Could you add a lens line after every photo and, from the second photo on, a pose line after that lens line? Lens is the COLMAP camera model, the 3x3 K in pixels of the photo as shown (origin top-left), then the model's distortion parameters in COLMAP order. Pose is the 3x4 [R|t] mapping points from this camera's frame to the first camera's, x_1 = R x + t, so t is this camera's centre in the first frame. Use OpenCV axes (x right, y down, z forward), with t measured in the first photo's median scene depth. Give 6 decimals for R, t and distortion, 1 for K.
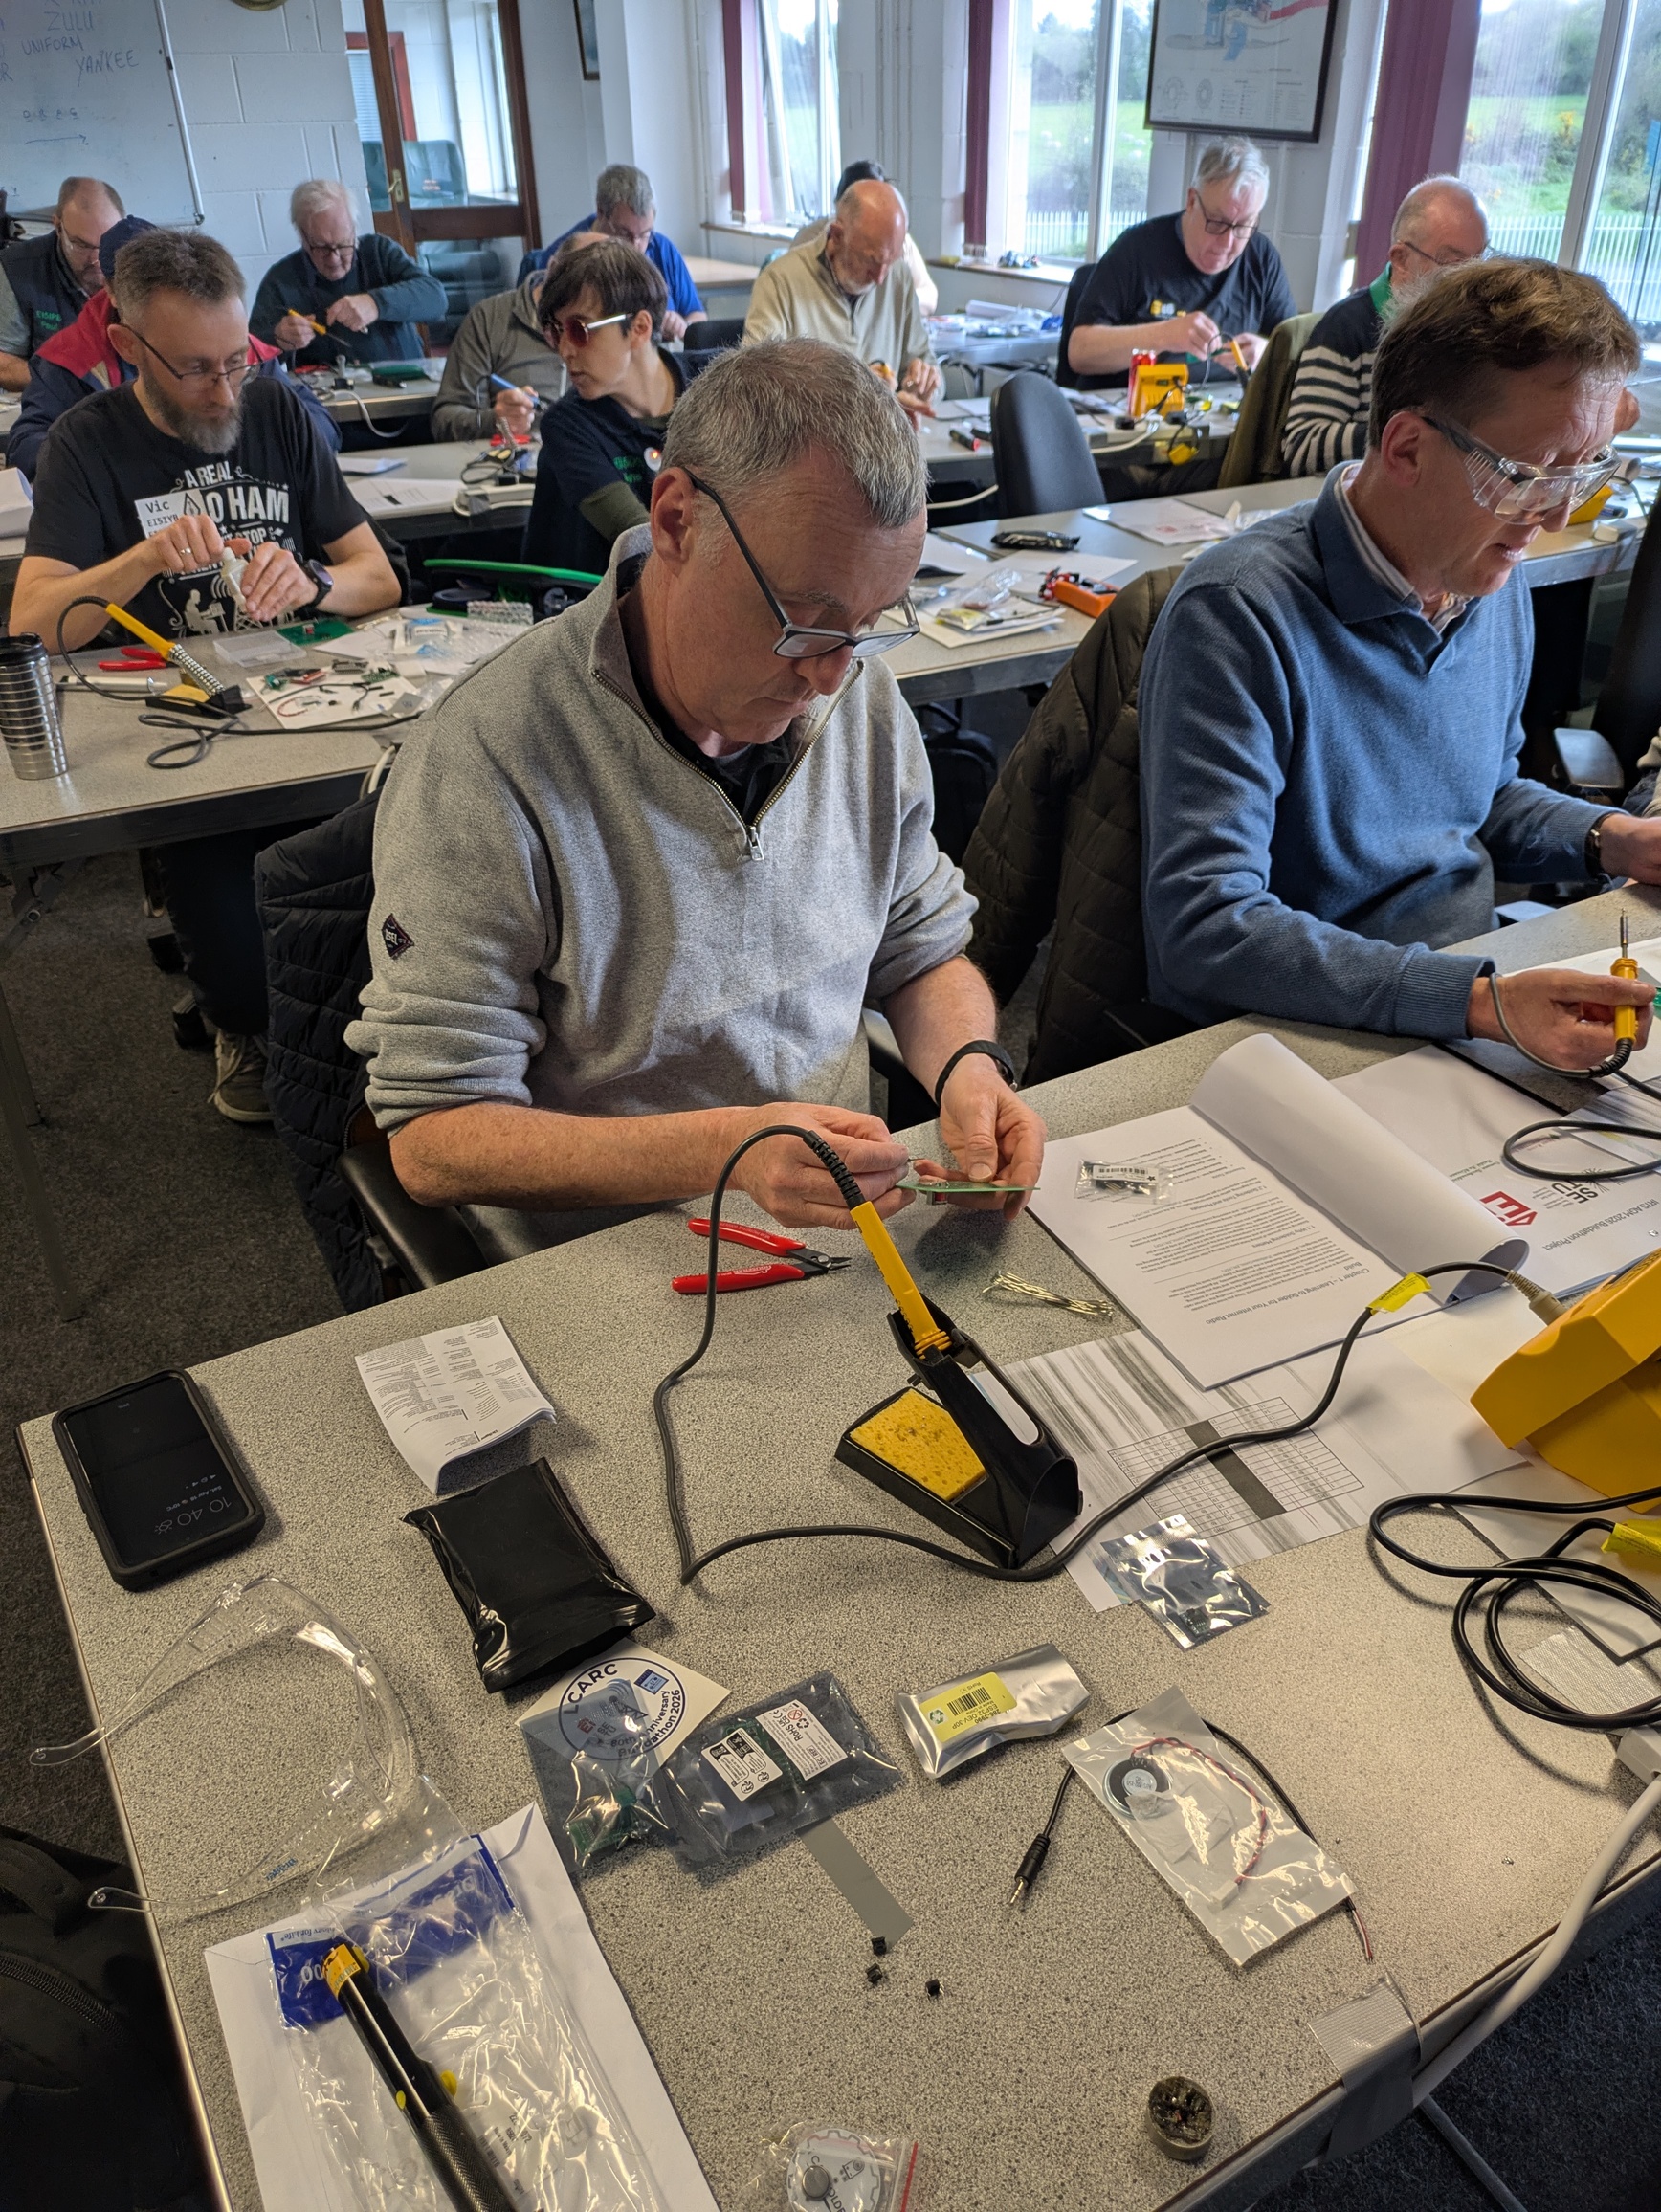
lens RADIAL K [[1664.4, 0, 811.1], [0, 1664.4, 1149.5], [0, 0, 1]] dist [0.044205, -0.045863]
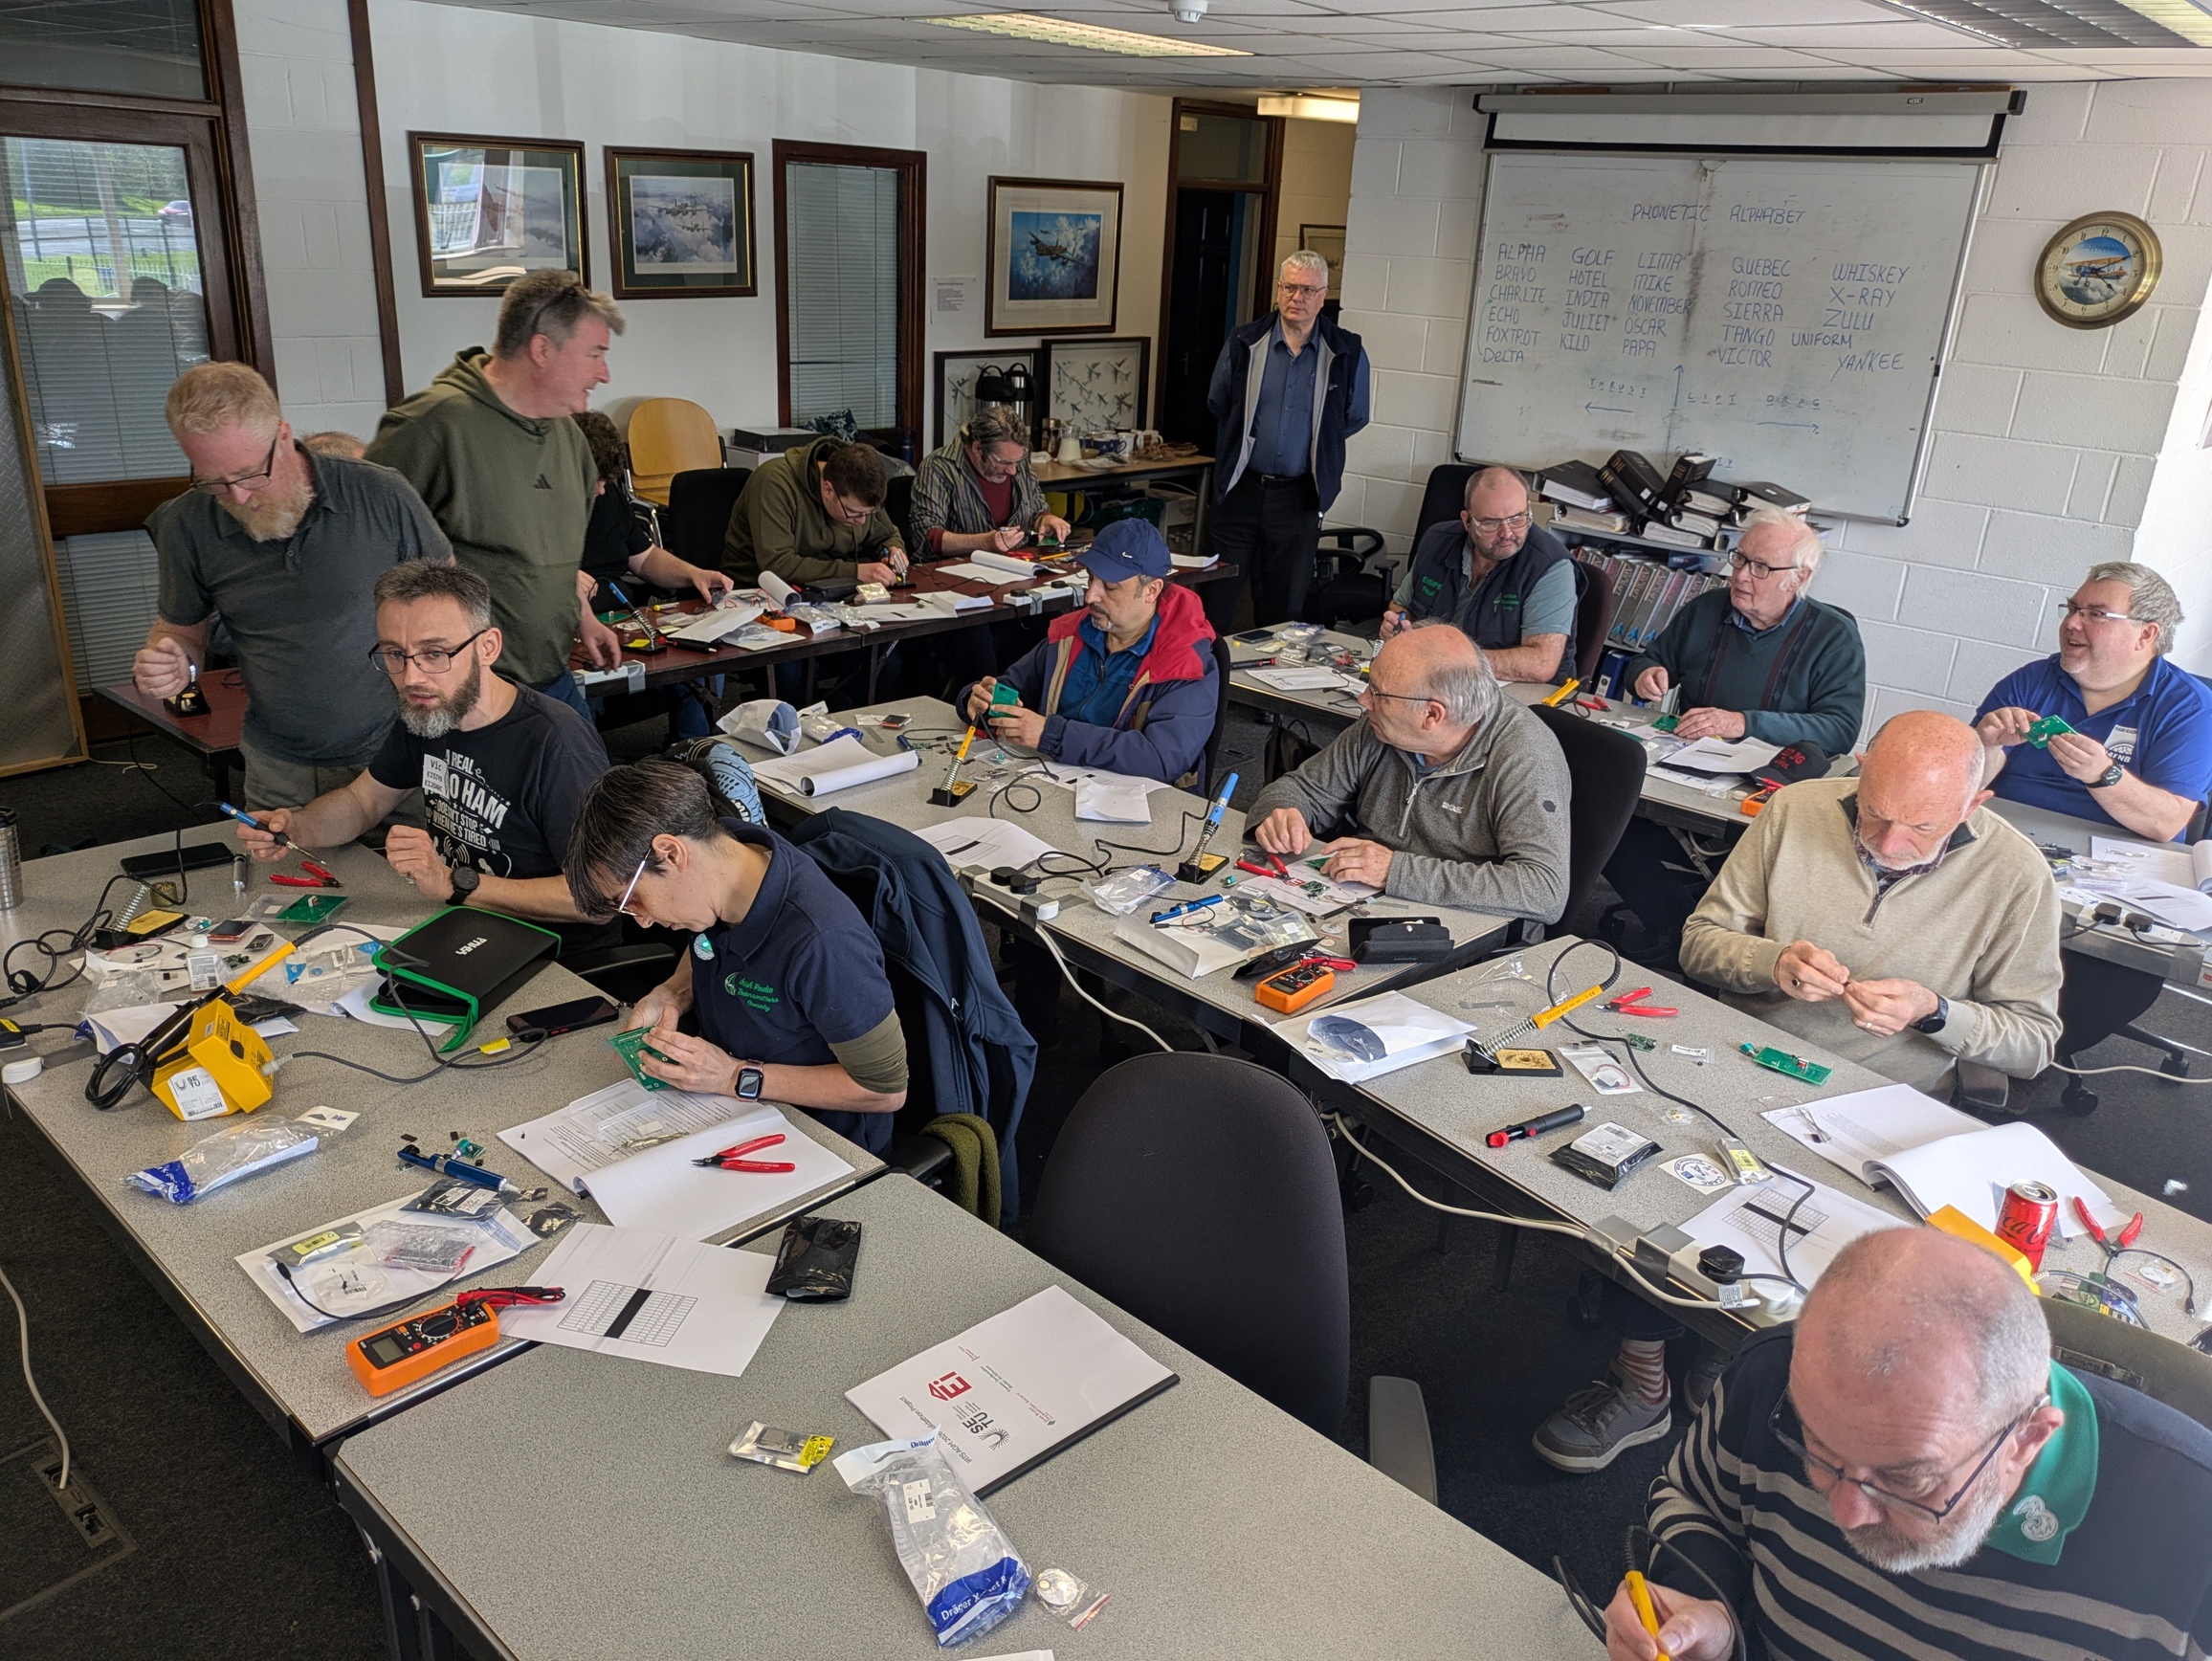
lens RADIAL K [[1664.4, 0, 1114.3], [0, 1664.4, 834.3], [0, 0, 1]] dist [0.044205, -0.045863]
pose [[0.347400, 0.366722, -0.863034, 1.452931], [-0.552071, 0.823932, 0.127880, -1.399131], [0.757978, 0.432031, 0.488691, 1.505223]]
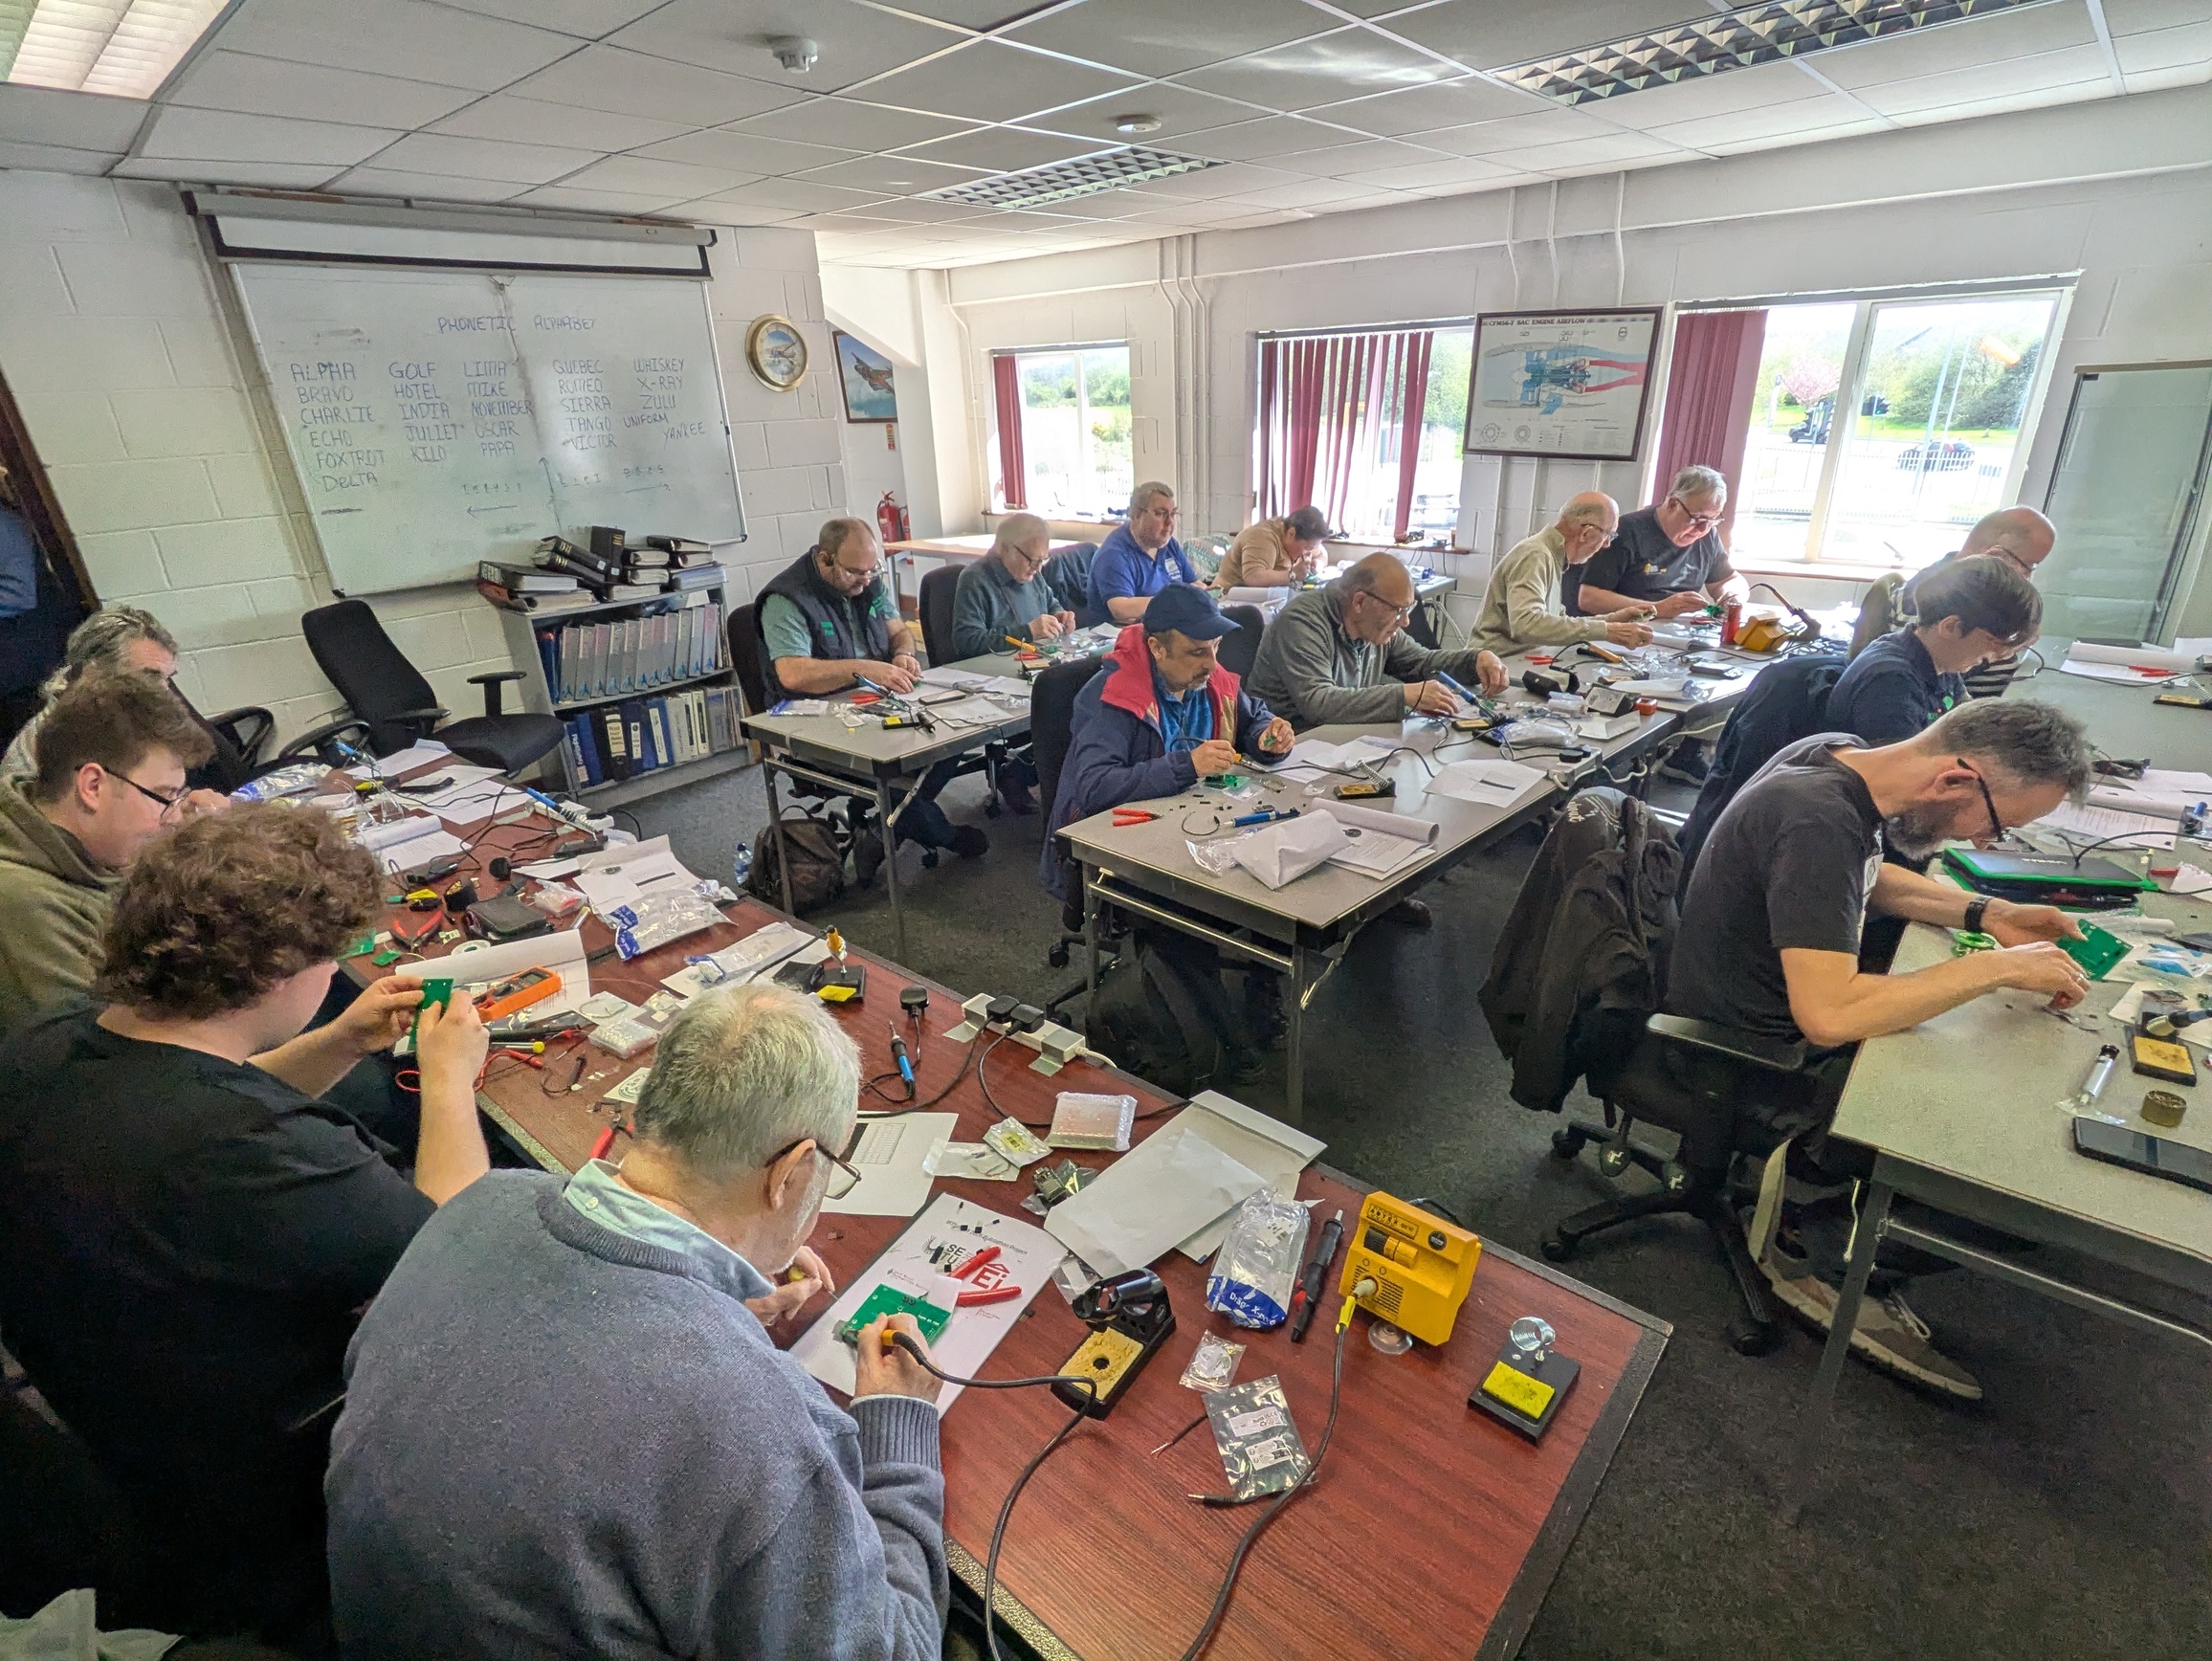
lens RADIAL K [[1075.6, 0, 1074.1], [0, 1075.6, 834.1], [0, 0, 1]] dist [-0.003462, -0.001263]
pose [[0.935753, -0.147546, 0.320307, -1.977121], [0.203677, 0.967584, -0.149319, -0.746668], [-0.287893, 0.204964, 0.935472, 0.959616]]
